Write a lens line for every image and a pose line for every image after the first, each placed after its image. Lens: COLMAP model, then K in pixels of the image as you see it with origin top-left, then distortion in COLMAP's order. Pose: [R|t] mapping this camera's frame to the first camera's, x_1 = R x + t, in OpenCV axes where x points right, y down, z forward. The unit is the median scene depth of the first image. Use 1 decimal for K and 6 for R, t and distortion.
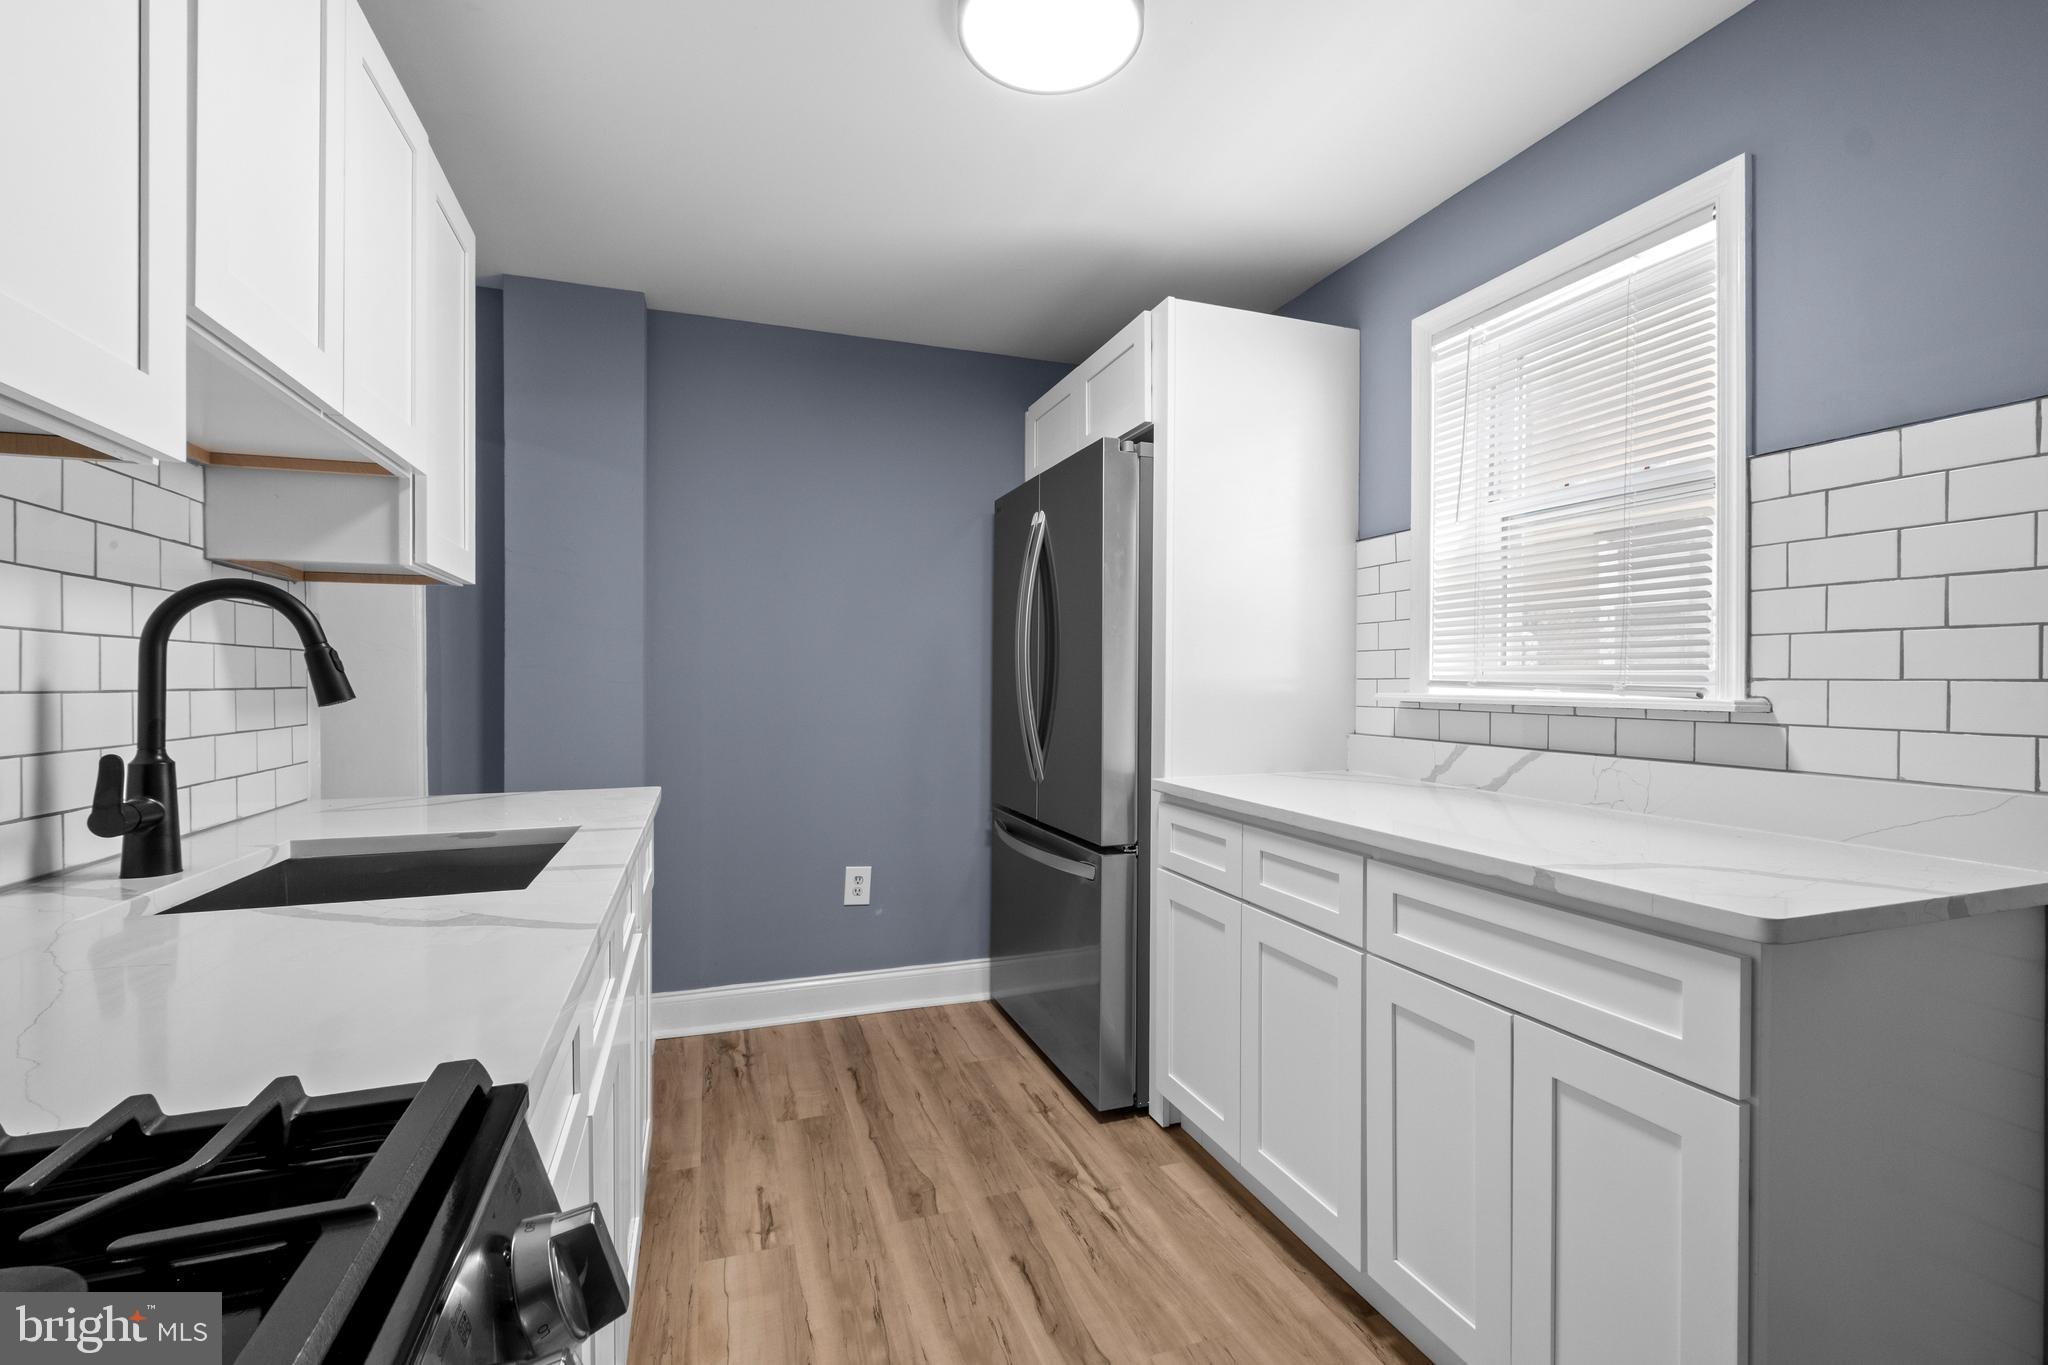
lens RADIAL K [[902.2, 0, 1027.8], [0, 902.2, 684.8], [0, 0, 1]] dist [0.012729, -0.008026]
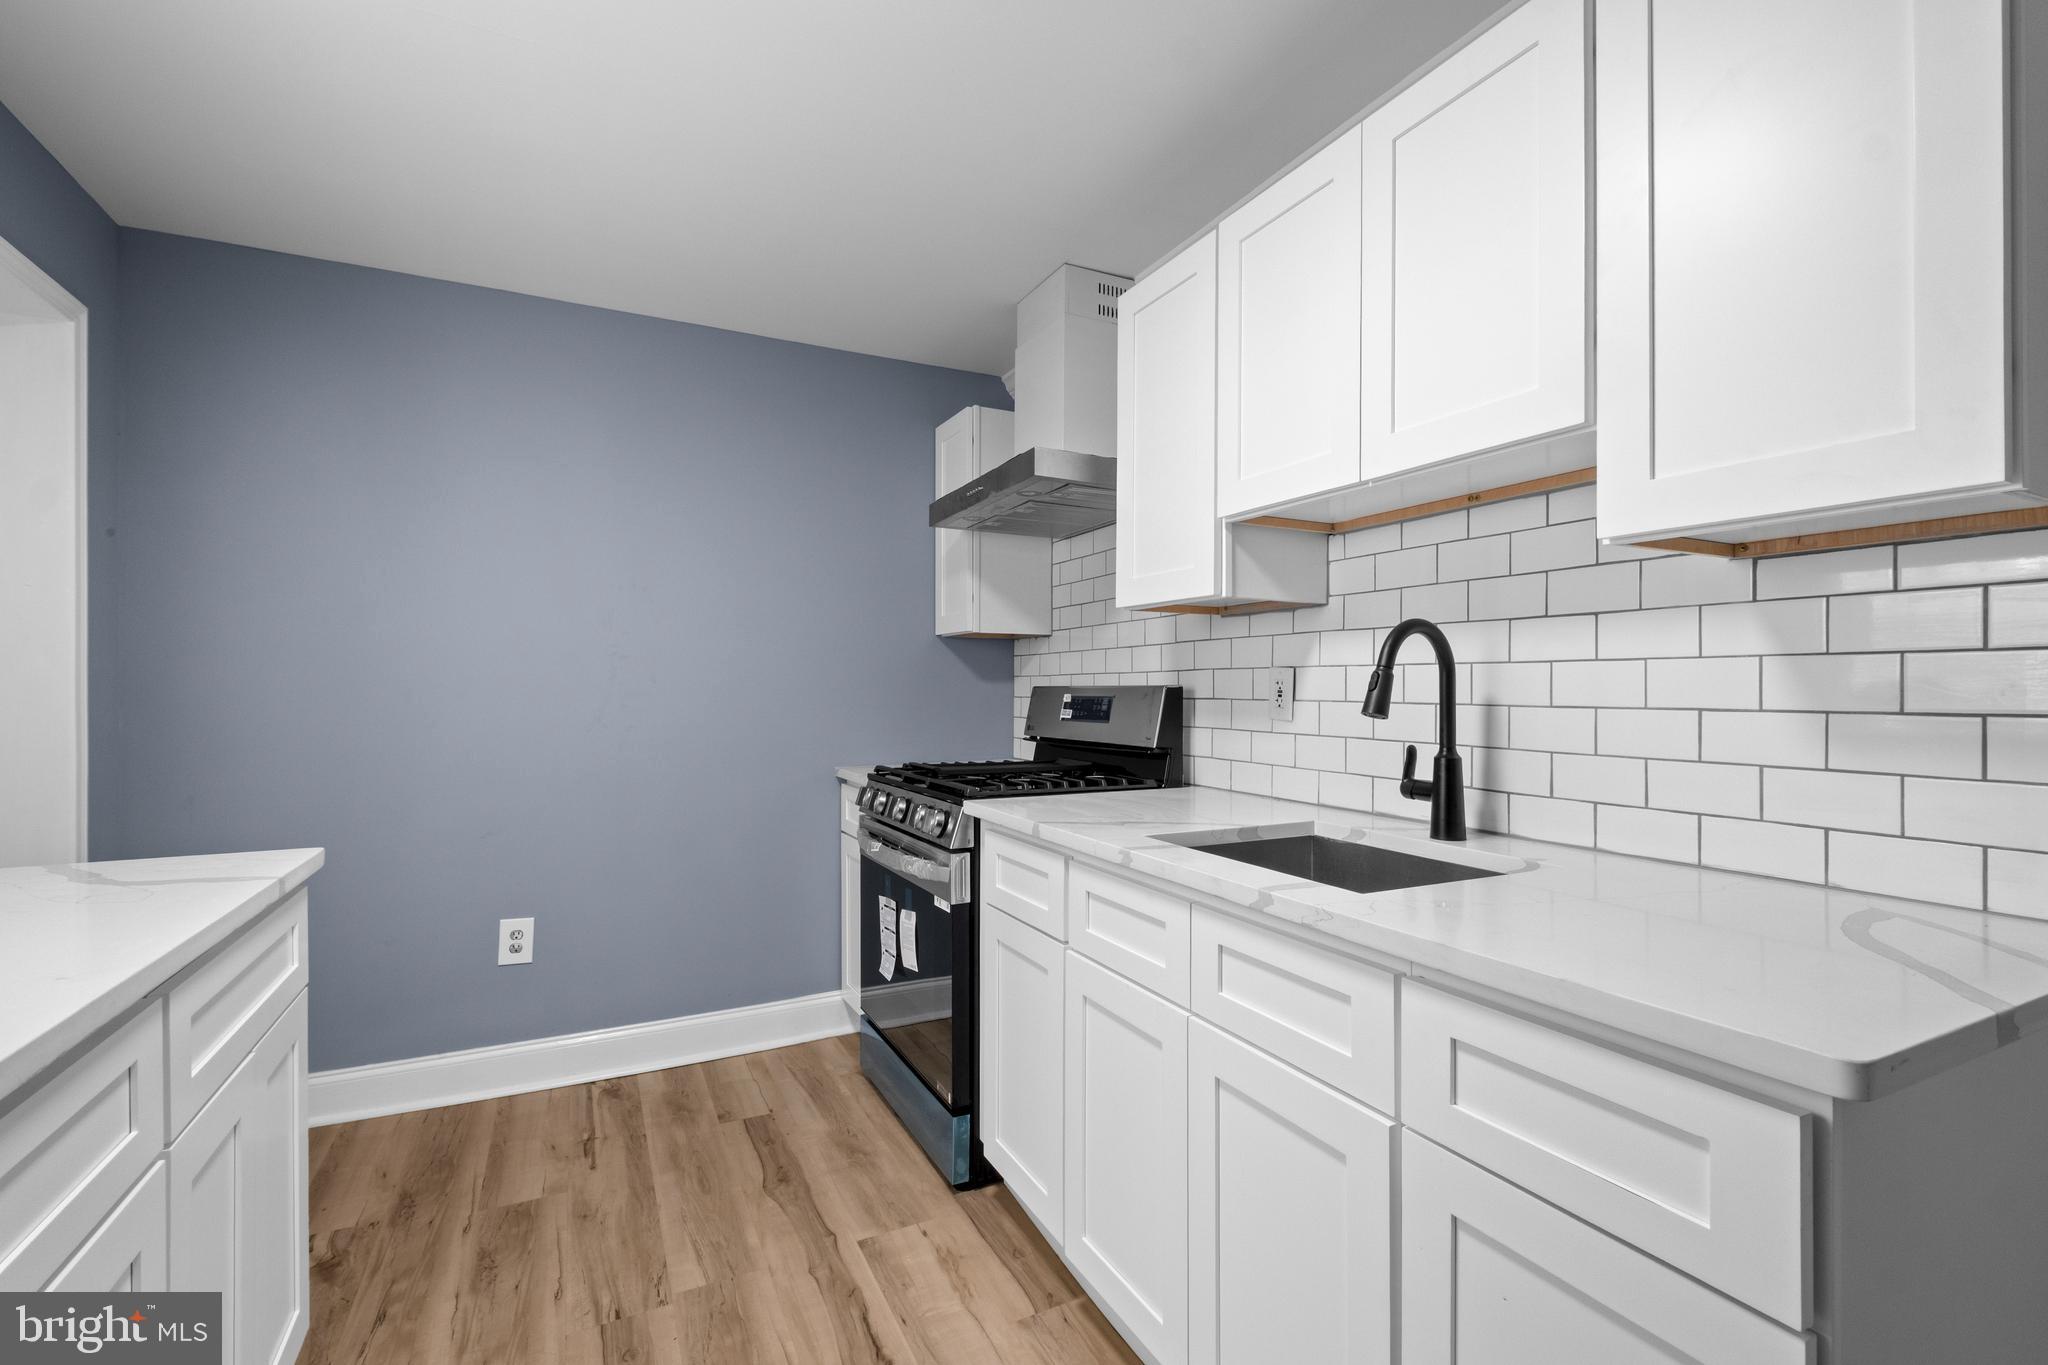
lens RADIAL K [[908.2, 0, 1028.7], [0, 908.2, 678.8], [0, 0, 1]] dist [0.009374, -0.007691]
pose [[-0.993396, -0.001176, -0.114733, -0.106139], [-0.000709, 0.999991, -0.004106, -0.015930], [0.114736, -0.003997, -0.993388, 1.364754]]
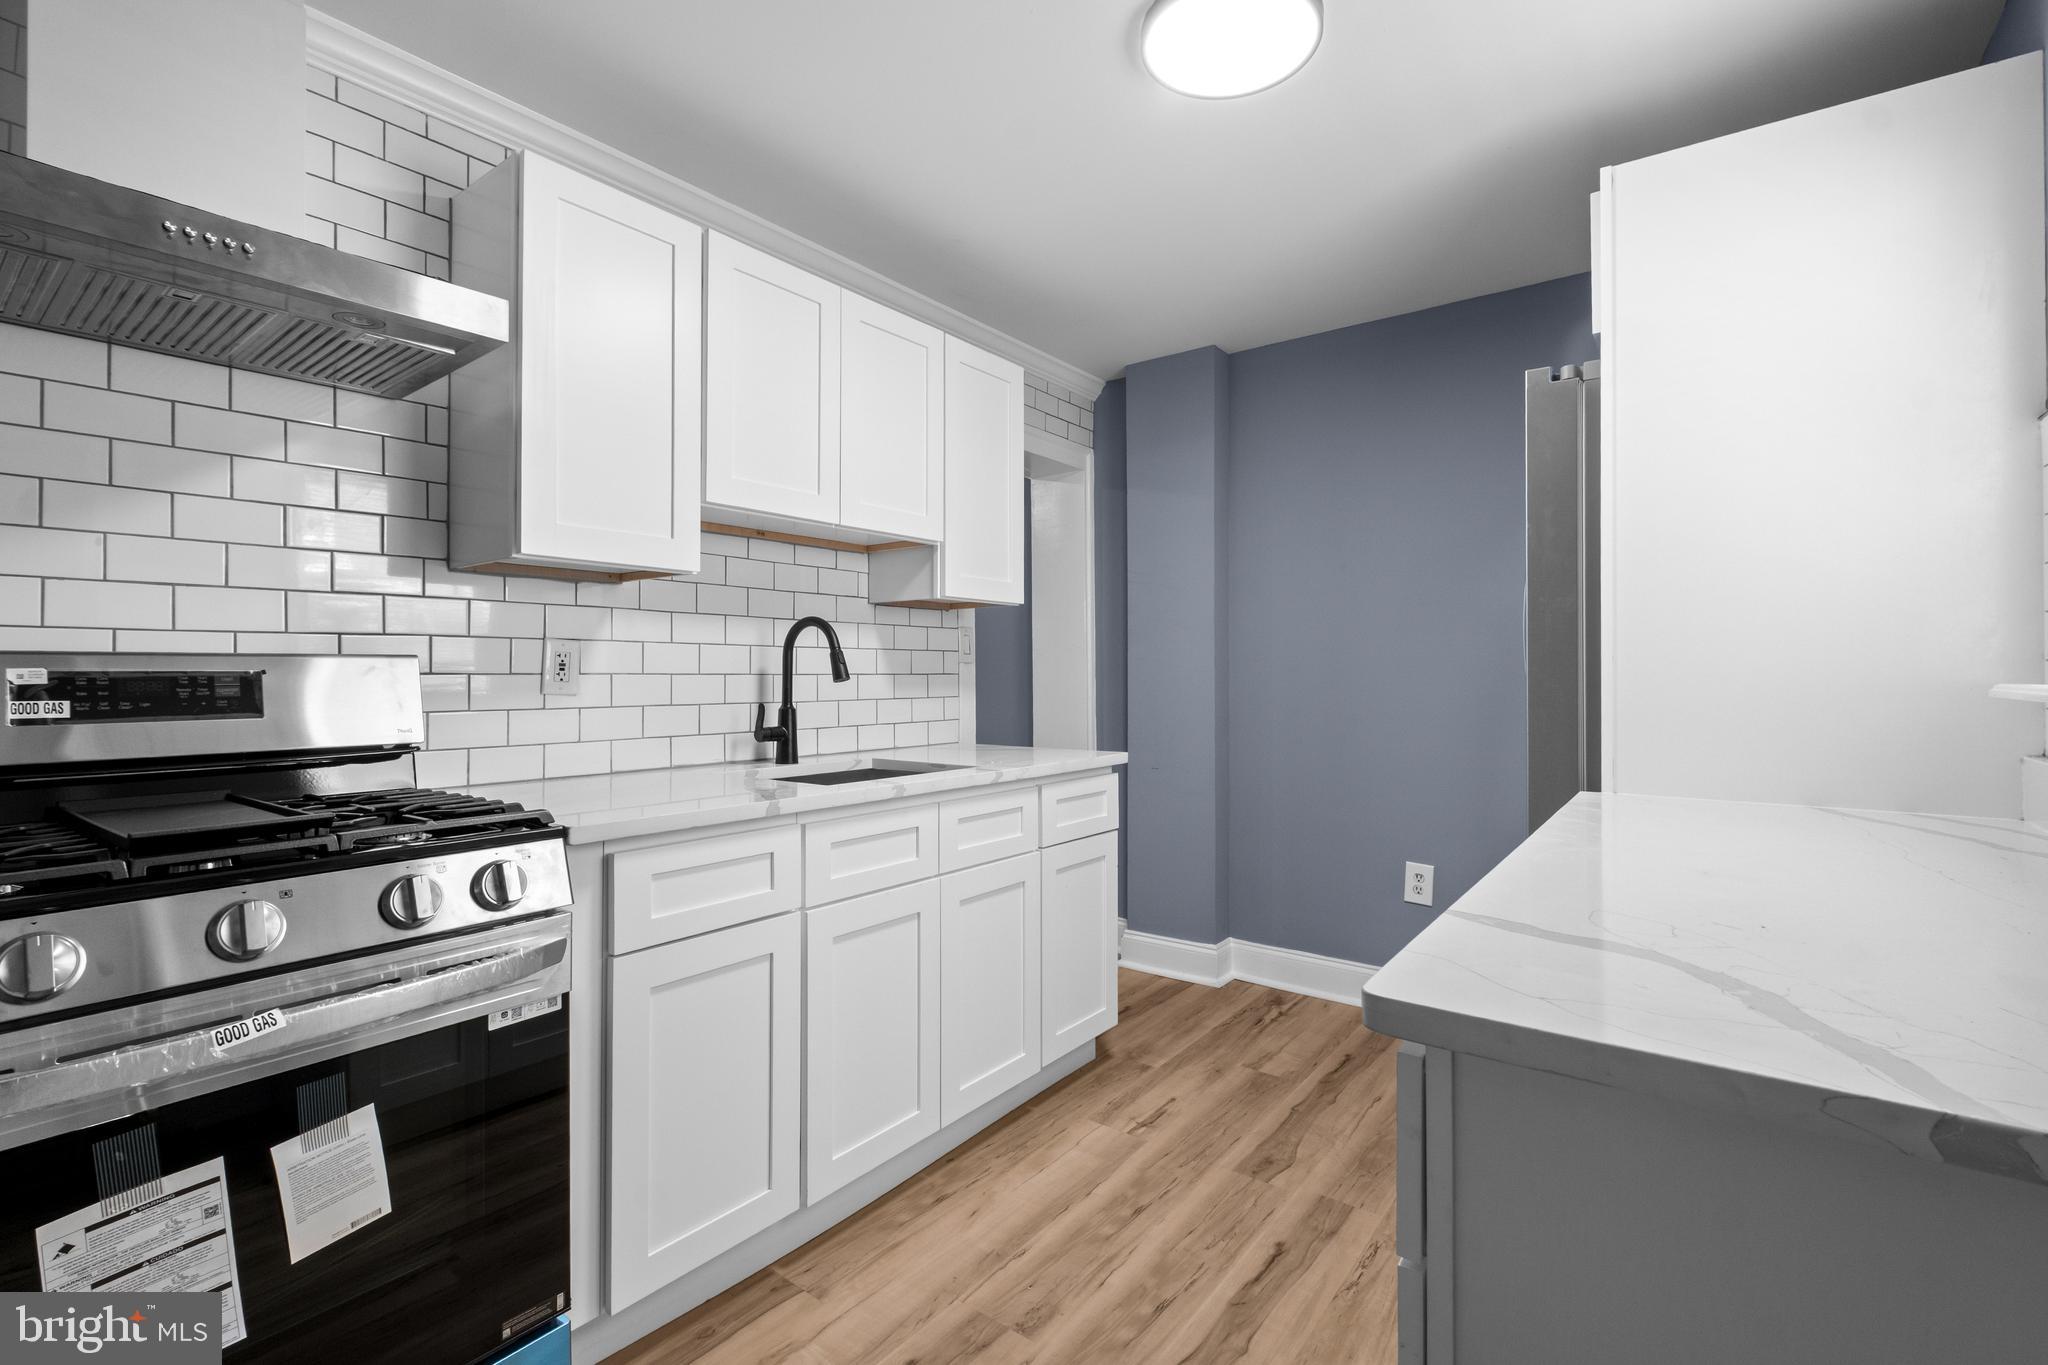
lens RADIAL K [[918.5, 0, 1029.3], [0, 918.5, 666.9], [0, 0, 1]] dist [0.000081, 0.000001]
pose [[0.544115, -0.008111, -0.838971, 0.636453], [-0.001885, 0.999939, -0.010889, 0.007445], [0.839008, 0.007506, 0.544067, 0.196297]]
